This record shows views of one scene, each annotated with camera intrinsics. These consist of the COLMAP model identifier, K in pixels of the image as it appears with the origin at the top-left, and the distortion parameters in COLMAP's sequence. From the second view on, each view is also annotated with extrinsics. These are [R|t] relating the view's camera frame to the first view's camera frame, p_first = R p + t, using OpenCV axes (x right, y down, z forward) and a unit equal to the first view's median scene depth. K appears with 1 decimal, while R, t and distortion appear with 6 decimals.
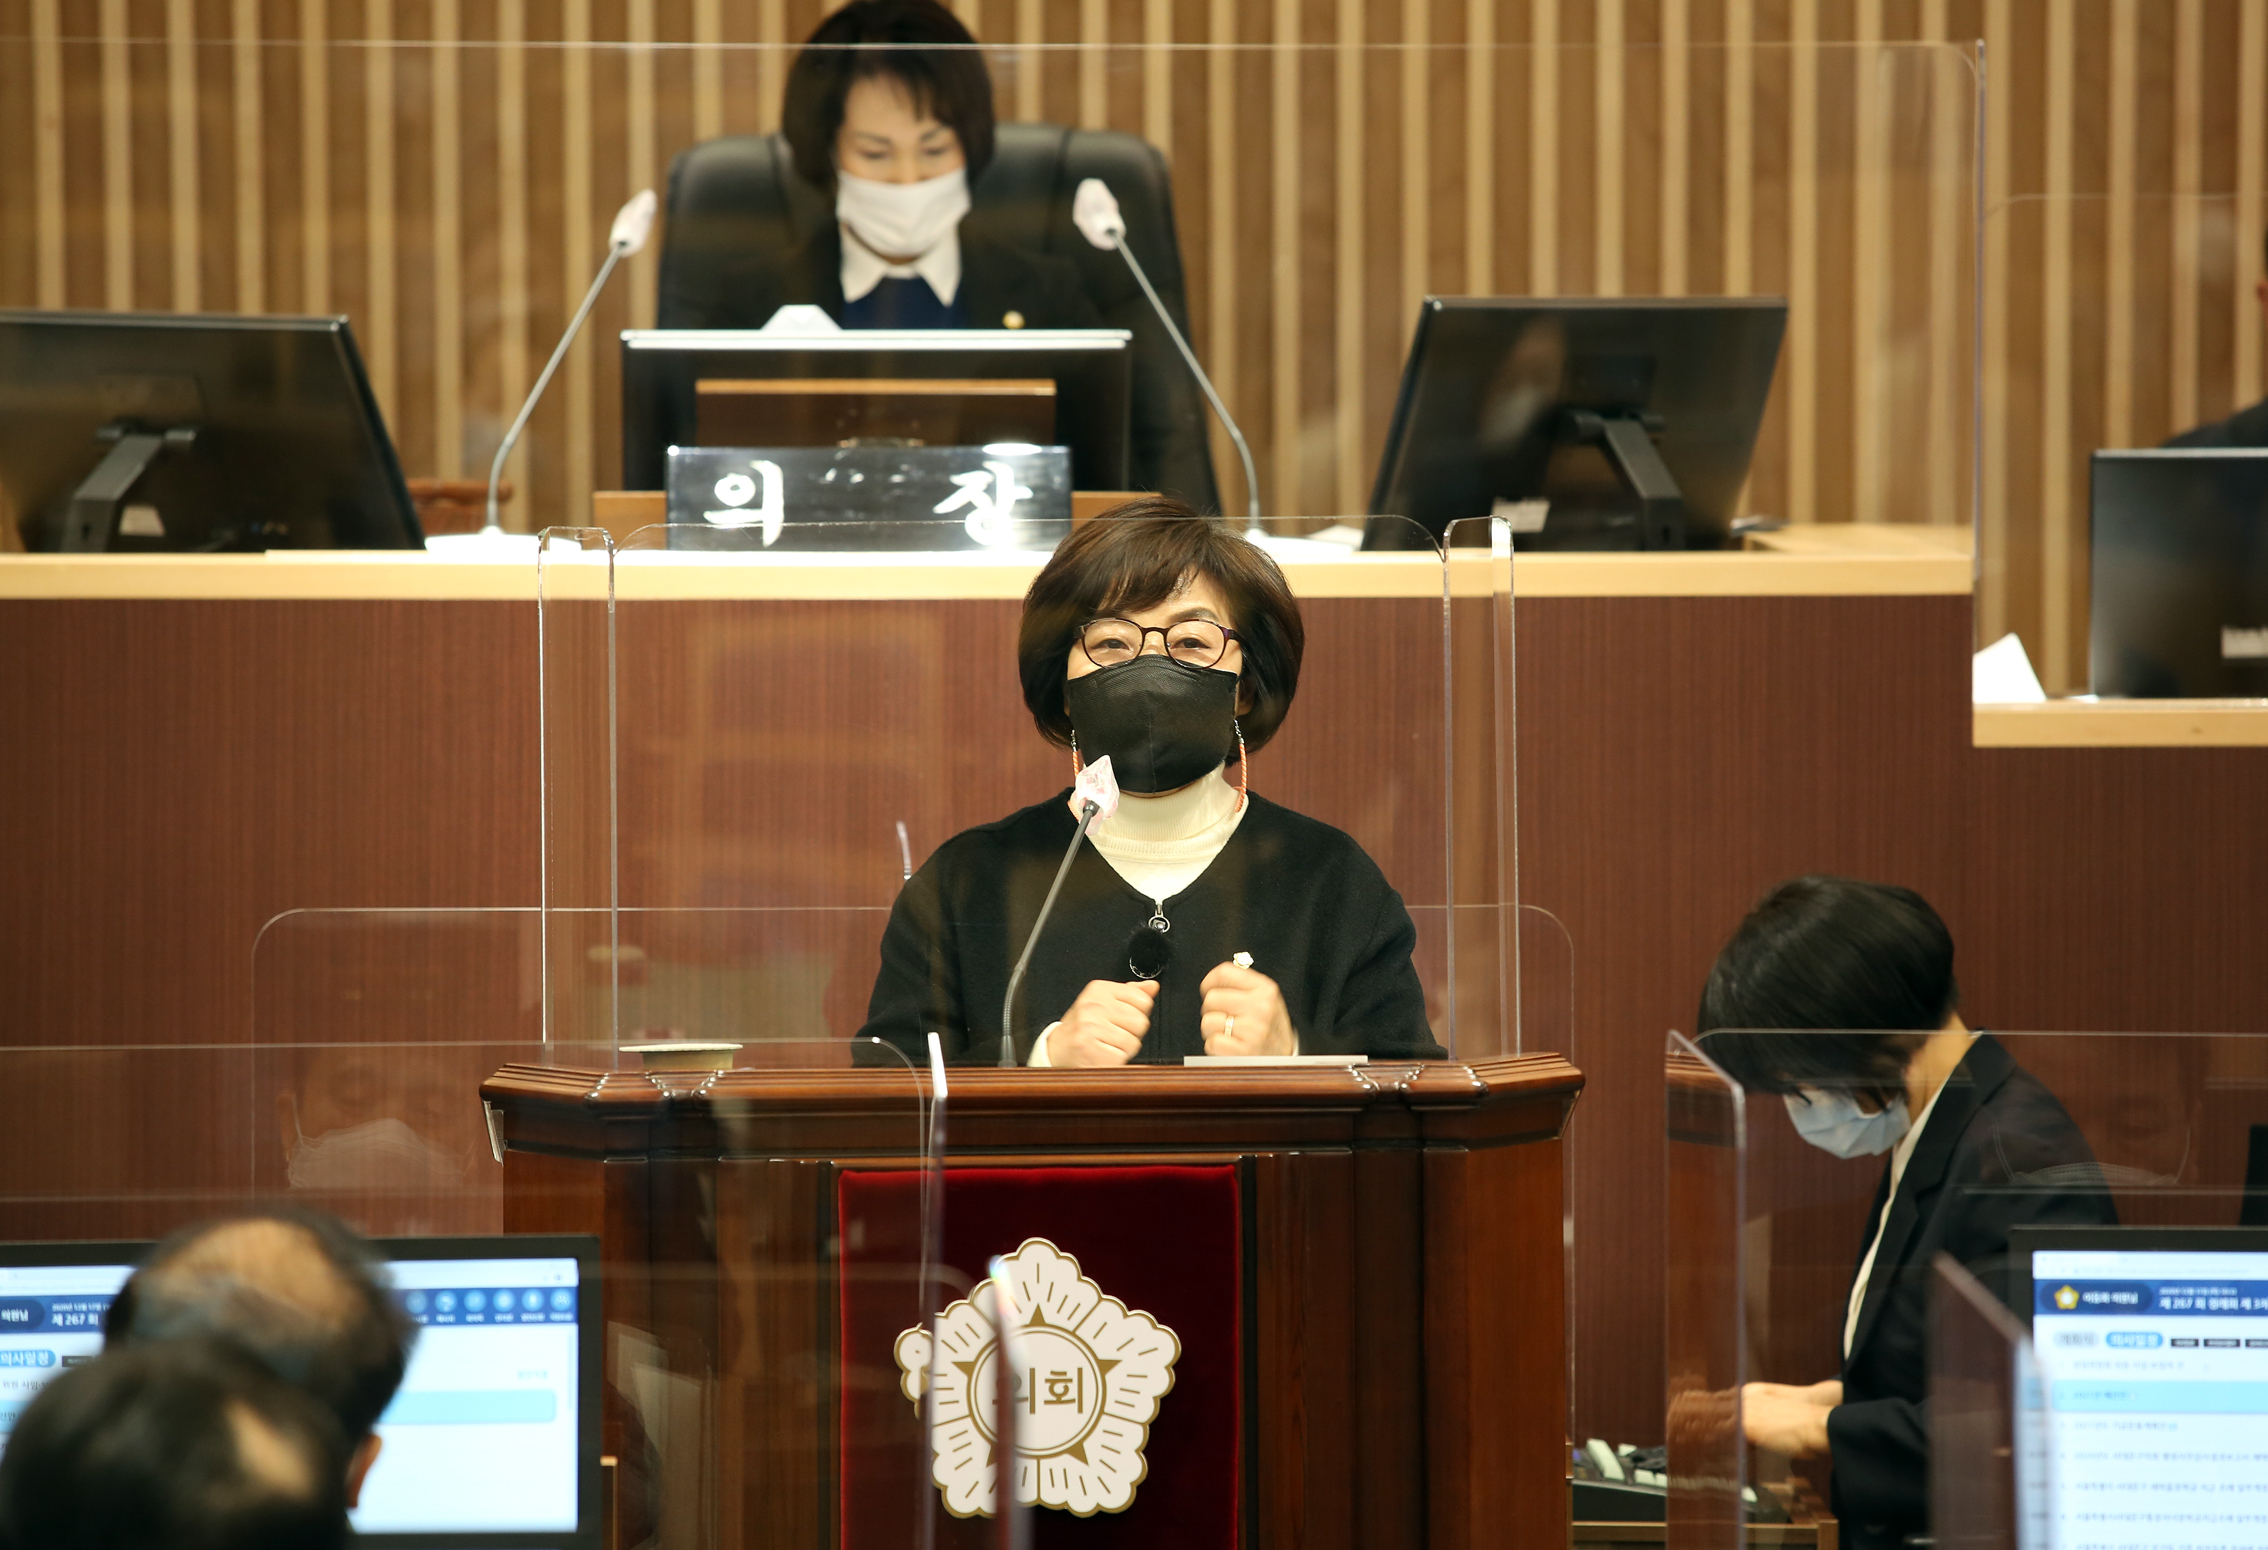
lens RADIAL K [[13171.3, 0, 1157.6], [0, 13171.3, 789.7], [0, 0, 1]] dist [2.277818, 0.000000]
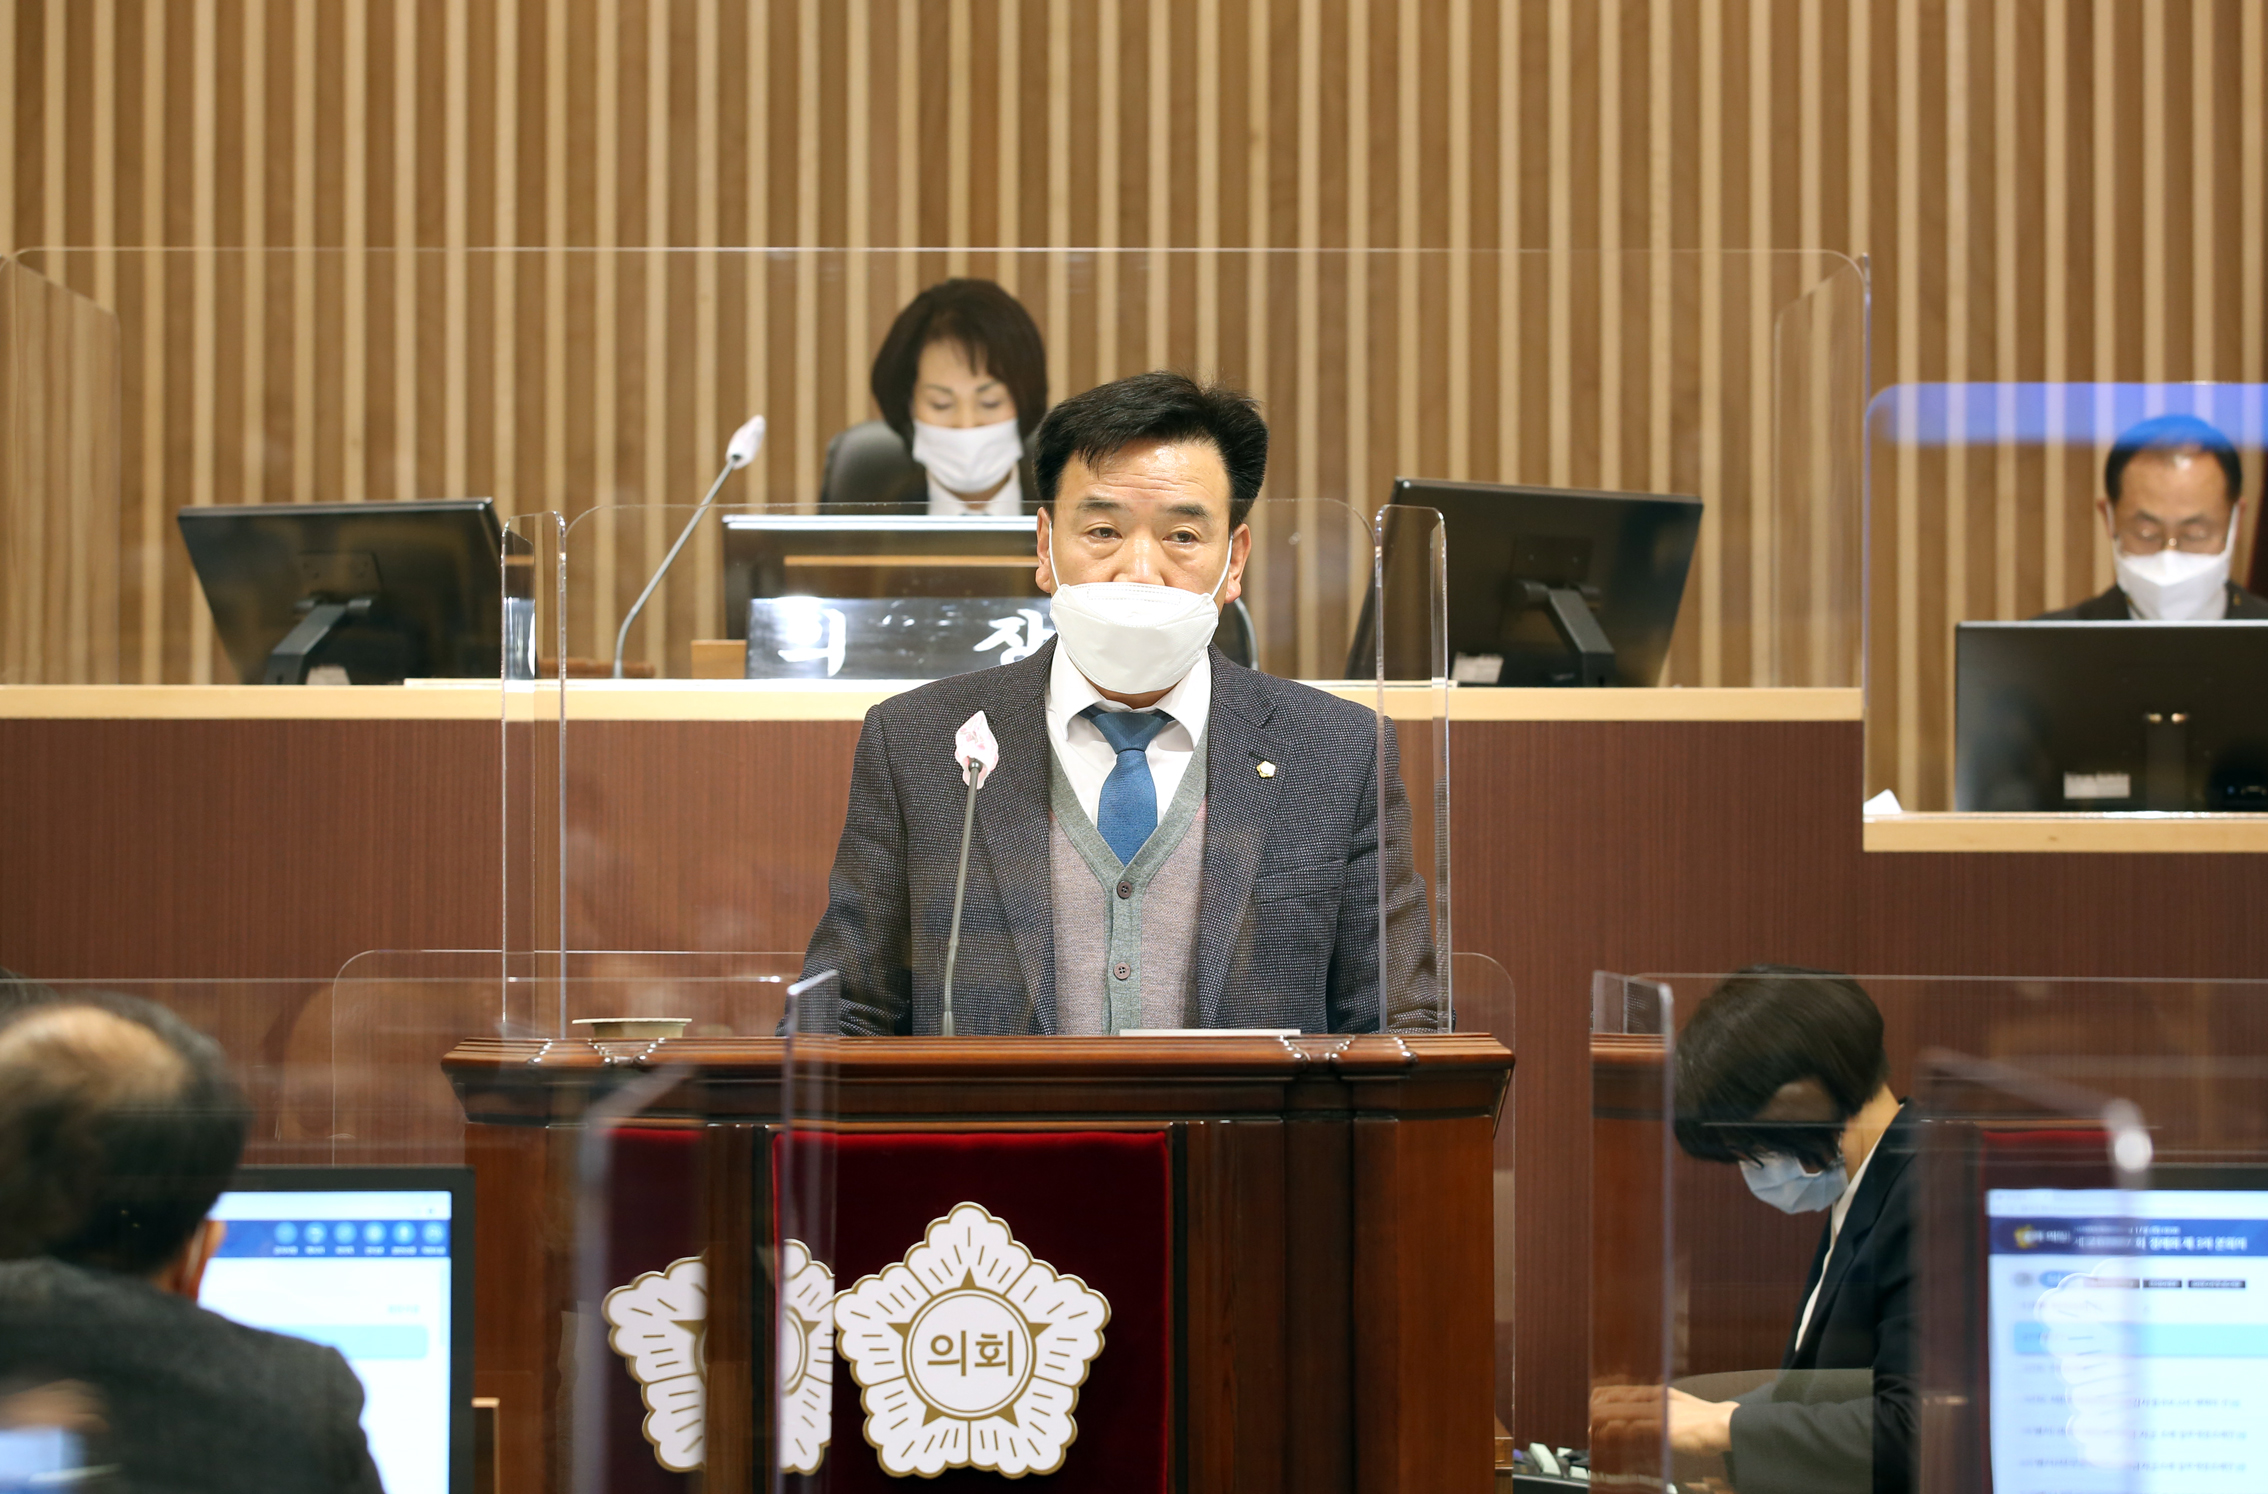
lens RADIAL K [[6991.2, 0, 1120.1], [0, 6991.2, 755.2], [0, 0, 1]] dist [0.275050, 0.000000]
pose [[0.999448, 0.002354, -0.033151, 0.019993], [-0.004499, 0.997890, -0.064773, 0.034269], [0.032929, 0.064887, 0.997349, 0.462022]]
